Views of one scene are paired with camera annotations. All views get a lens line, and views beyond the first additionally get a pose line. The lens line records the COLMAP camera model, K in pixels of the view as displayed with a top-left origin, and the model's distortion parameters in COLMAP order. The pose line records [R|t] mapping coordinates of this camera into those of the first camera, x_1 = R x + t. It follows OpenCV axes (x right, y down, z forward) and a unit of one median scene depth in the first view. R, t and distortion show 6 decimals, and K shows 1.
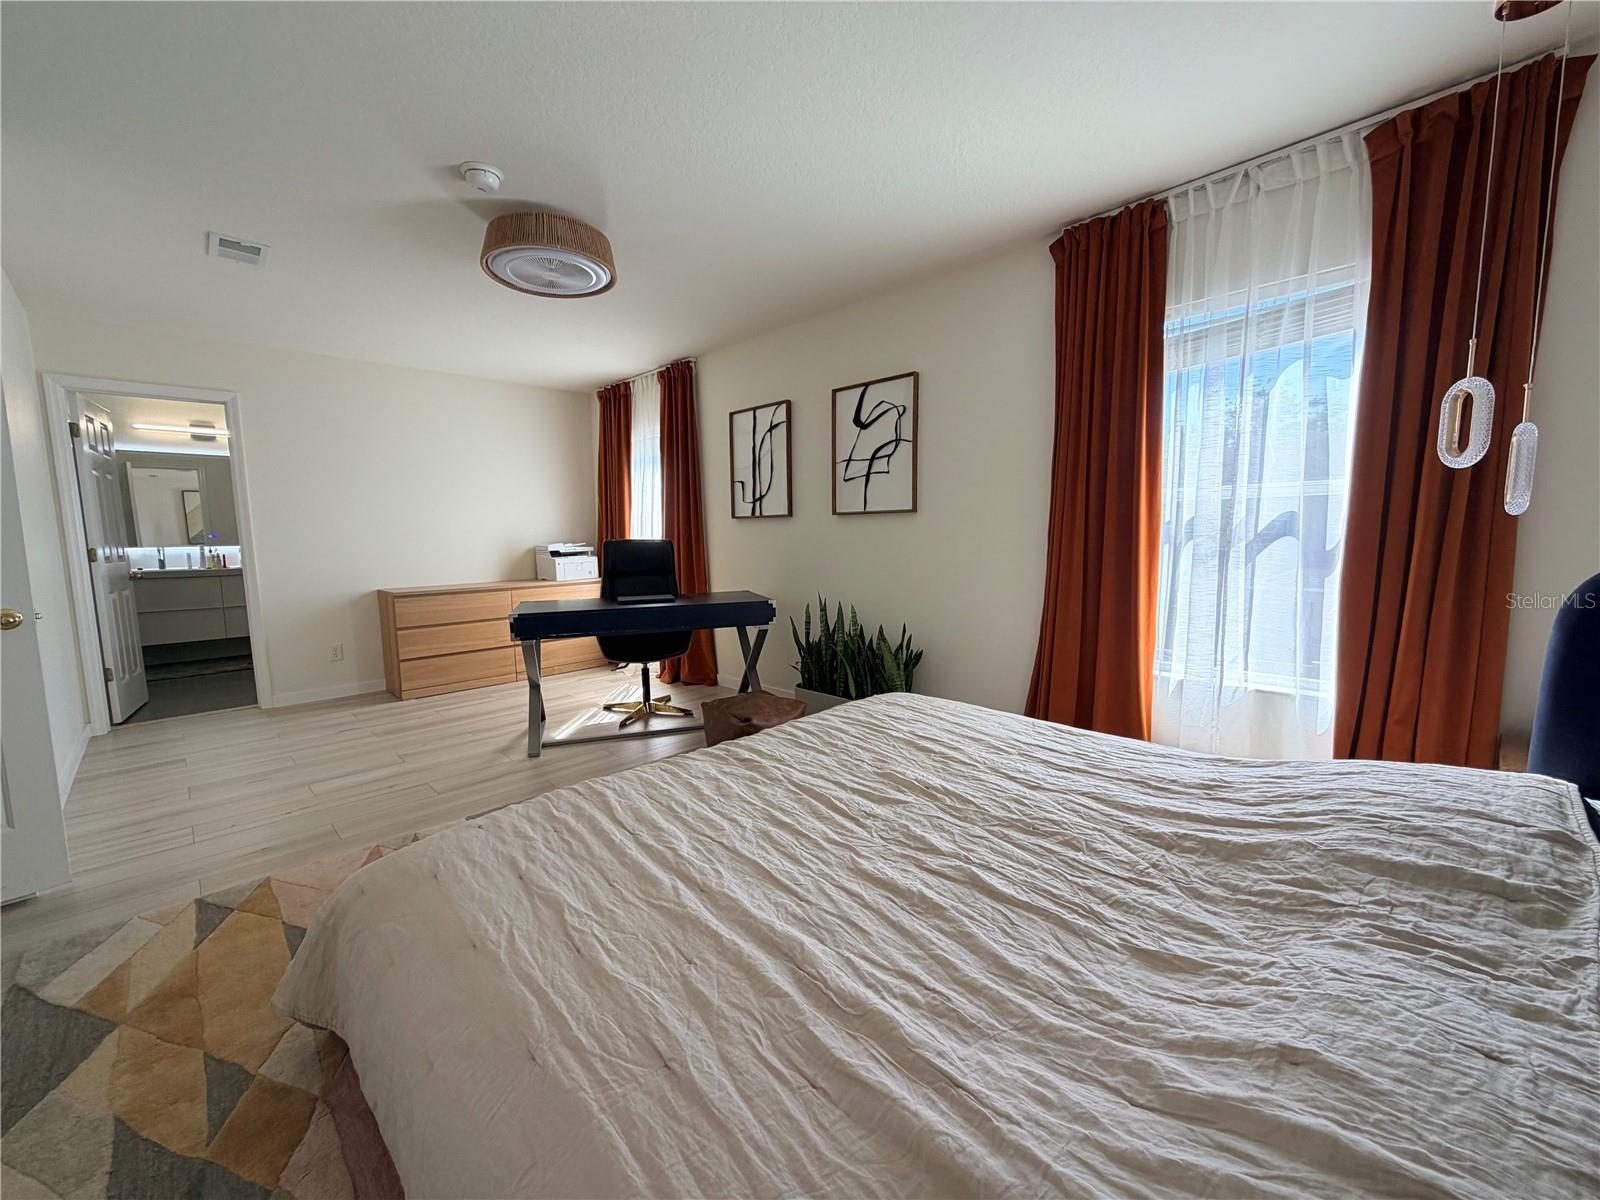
lens RADIAL K [[638.8, 0, 795.1], [0, 638.8, 603.2], [0, 0, 1]] dist [-0.000112, 0.000332]
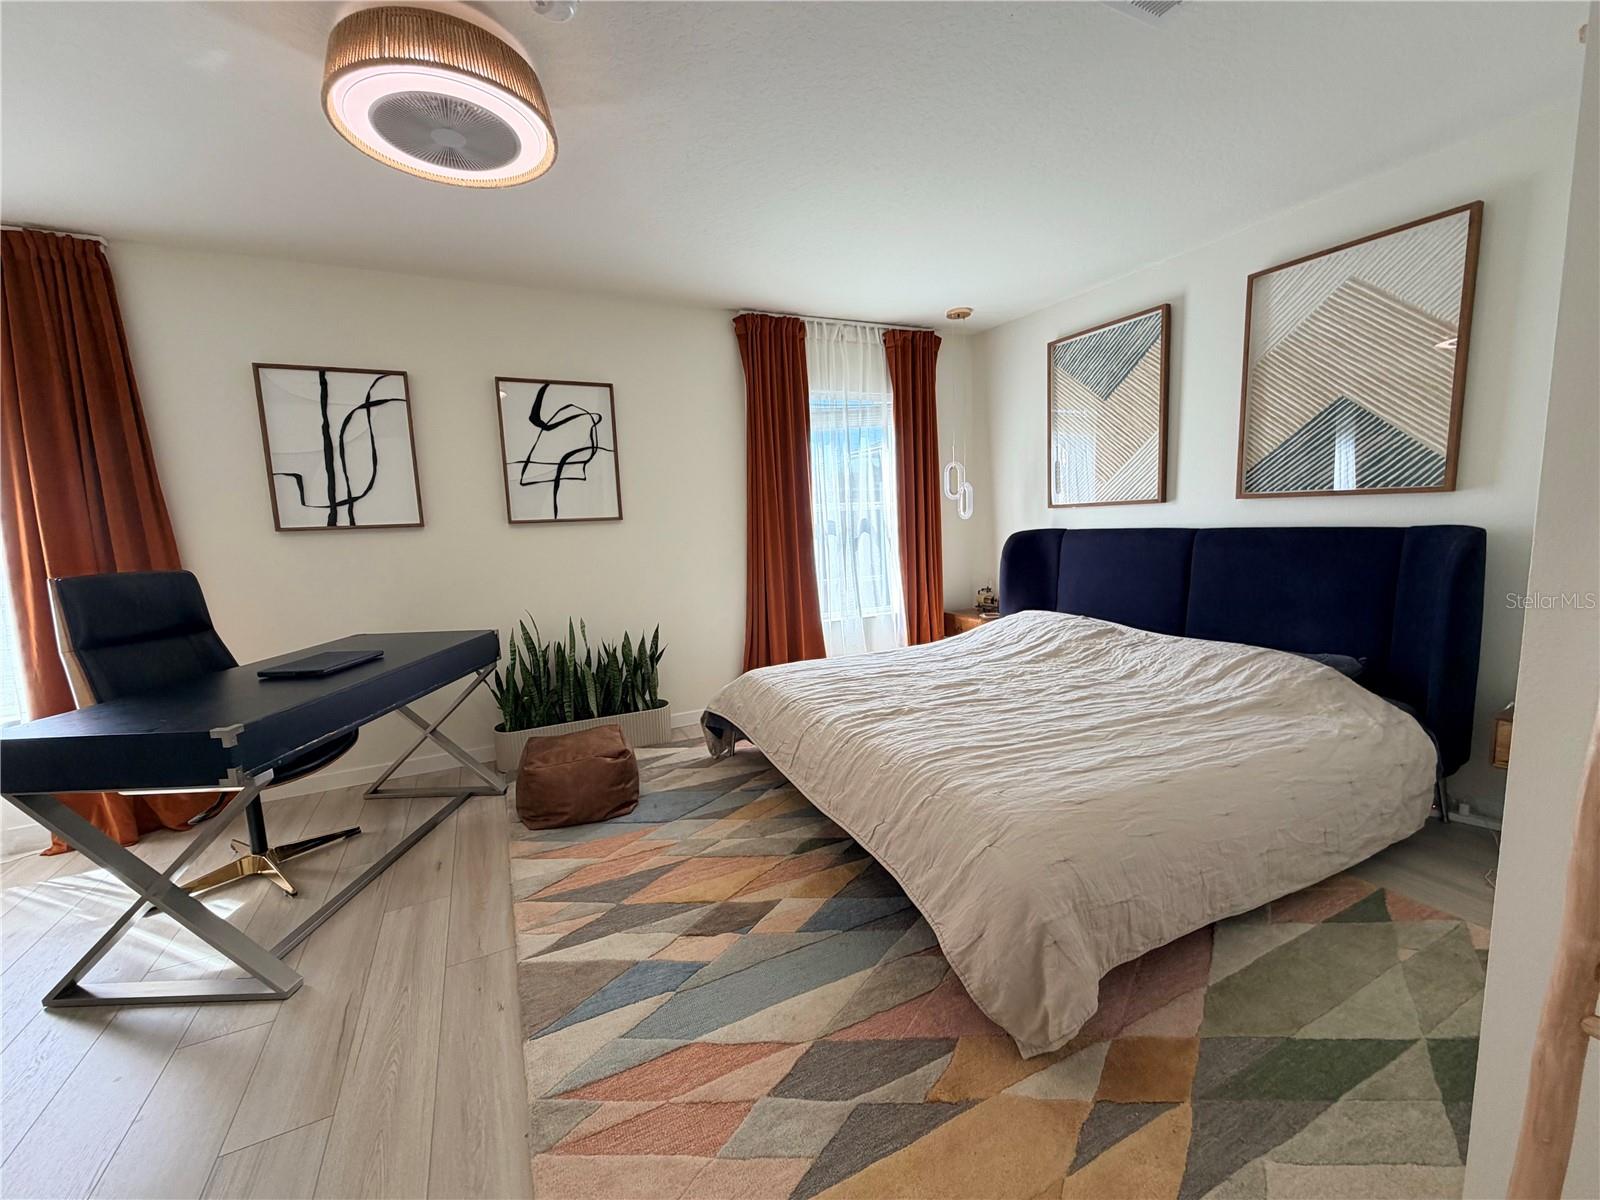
lens RADIAL K [[638.8, 0, 795.1], [0, 638.8, 603.2], [0, 0, 1]] dist [-0.000112, 0.000332]
pose [[0.314150, -0.121746, 0.941535, -1.660252], [0.141528, 0.986667, 0.080360, -0.121797], [-0.938765, 0.108009, 0.327192, 0.955789]]
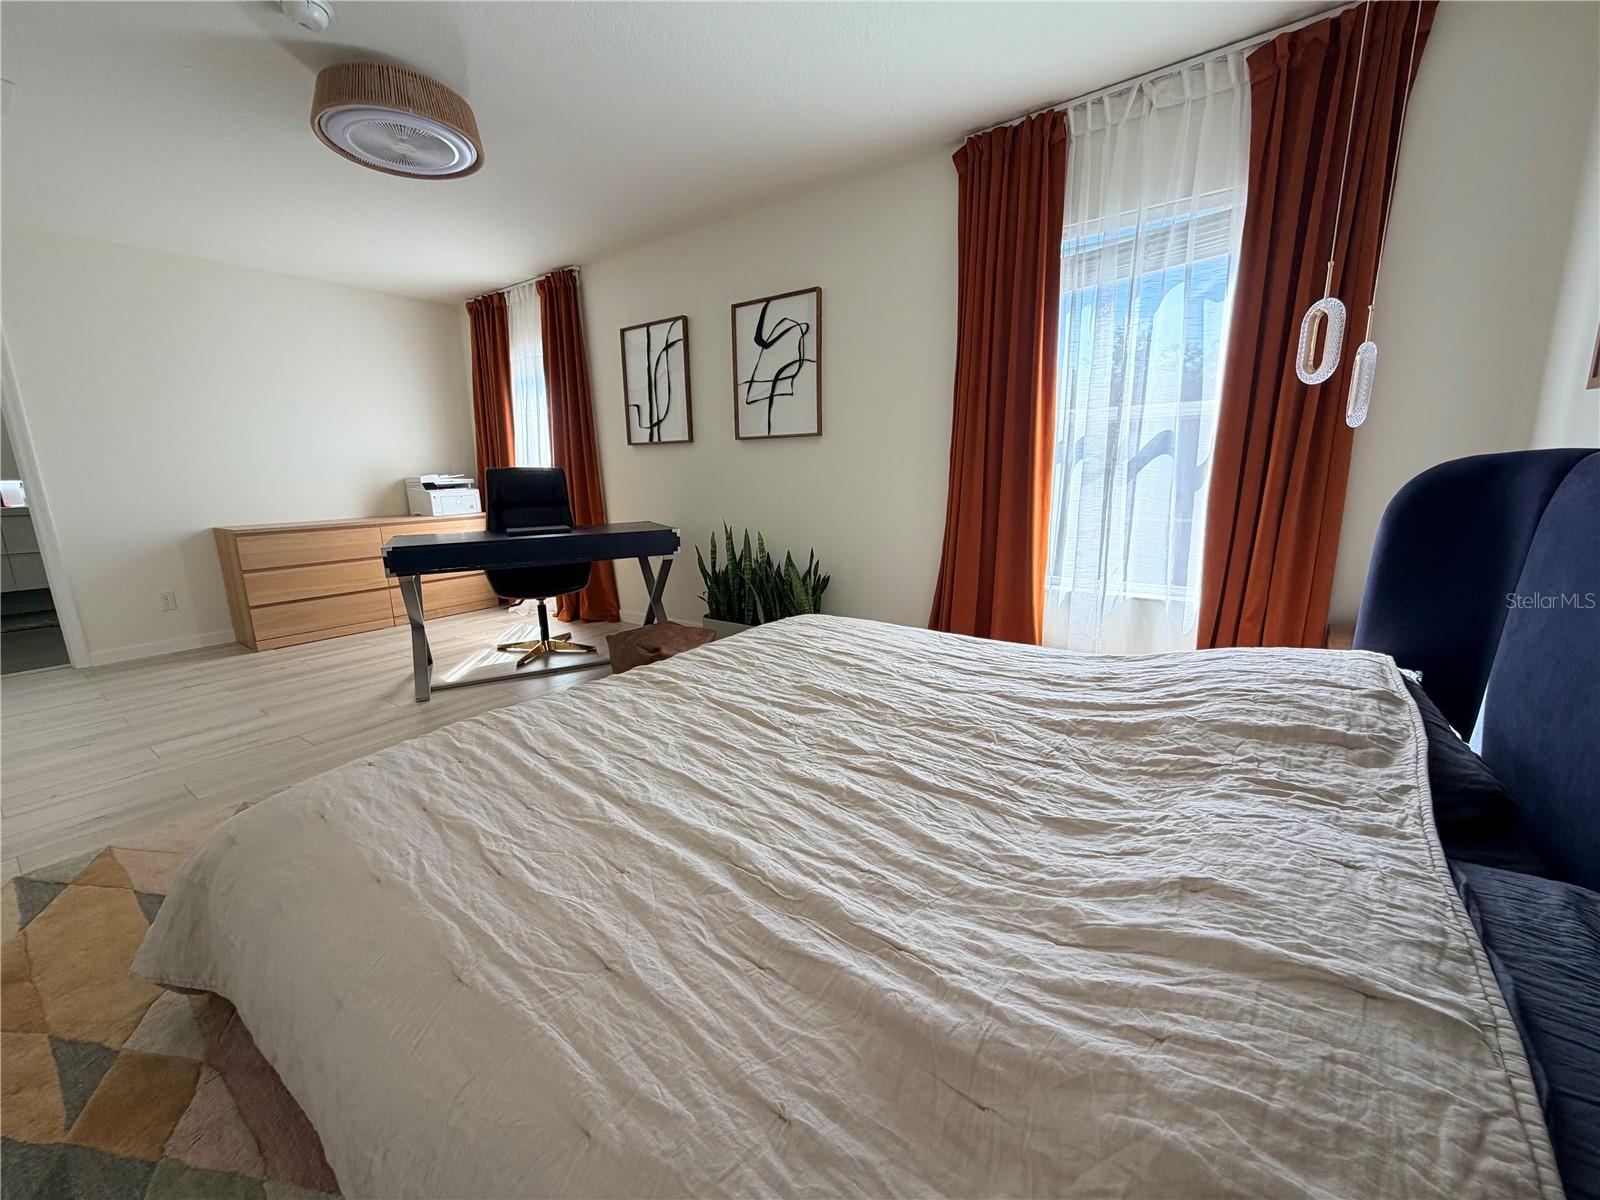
lens RADIAL K [[638.8, 0, 795.1], [0, 638.8, 603.2], [0, 0, 1]] dist [-0.000112, 0.000332]
pose [[0.987311, -0.034868, 0.154926, -0.028620], [0.020308, 0.995309, 0.094587, 0.048536], [-0.157498, -0.090241, 0.983388, 0.028802]]
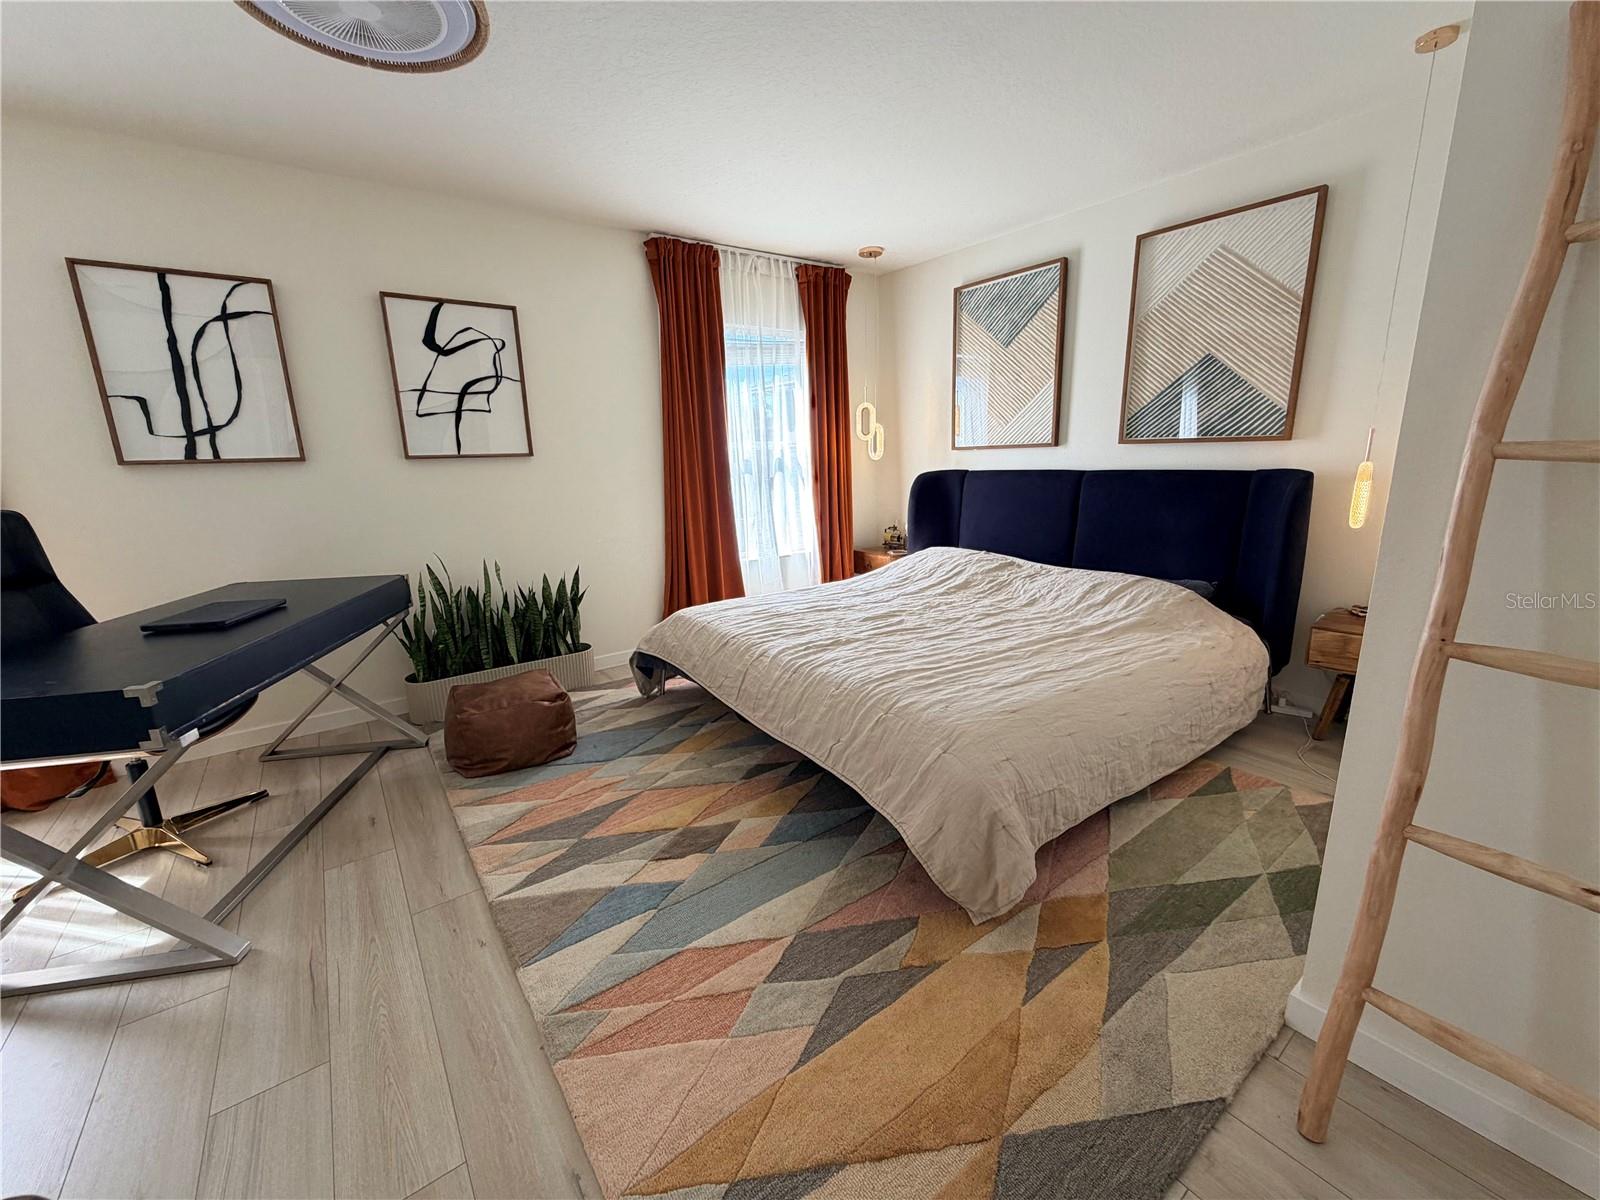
lens RADIAL K [[638.8, 0, 795.1], [0, 638.8, 603.2], [0, 0, 1]] dist [-0.000112, 0.000332]
pose [[0.136805, -0.213597, 0.967296, -1.746230], [0.136998, 0.971173, 0.195077, -0.137866], [-0.981079, 0.105830, 0.162123, 1.089555]]
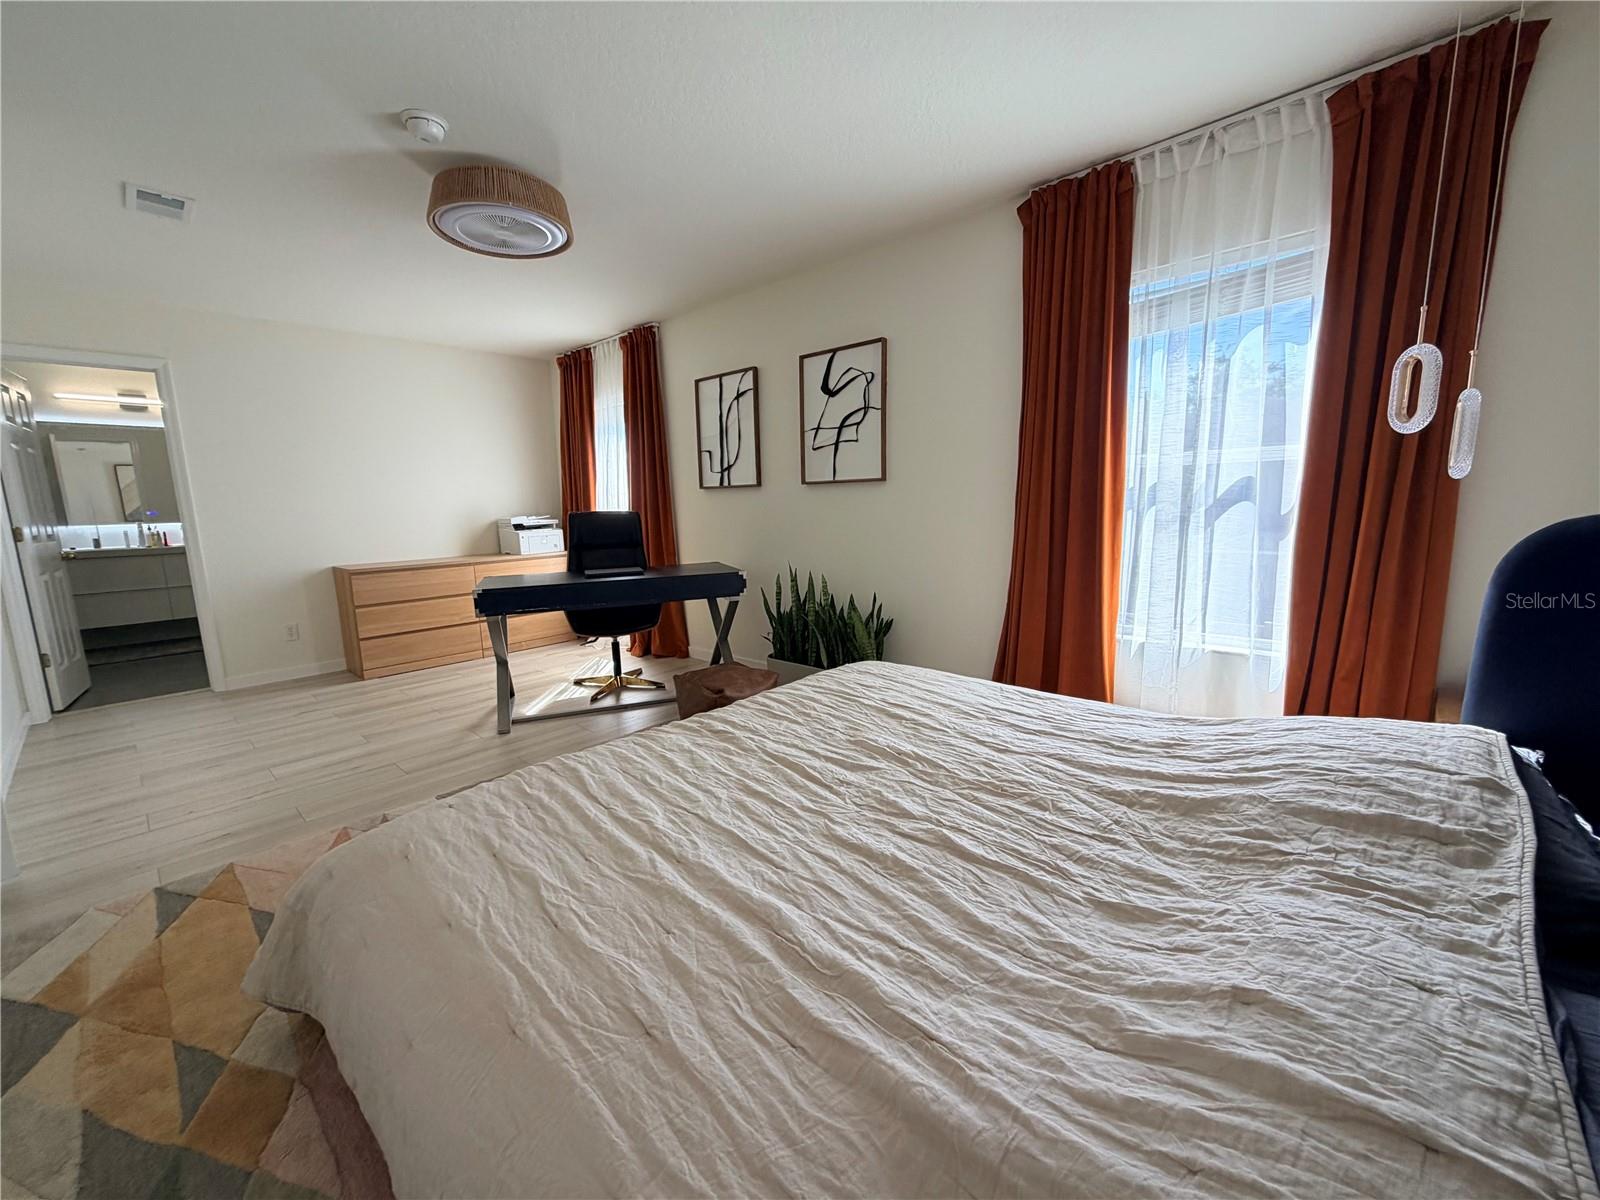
lens RADIAL K [[638.8, 0, 795.1], [0, 638.8, 603.2], [0, 0, 1]] dist [-0.000112, 0.000332]
pose [[0.998795, -0.017734, 0.045753, -0.000945], [0.015578, 0.998771, 0.047053, -0.001570], [-0.046531, -0.046283, 0.997844, 0.004194]]
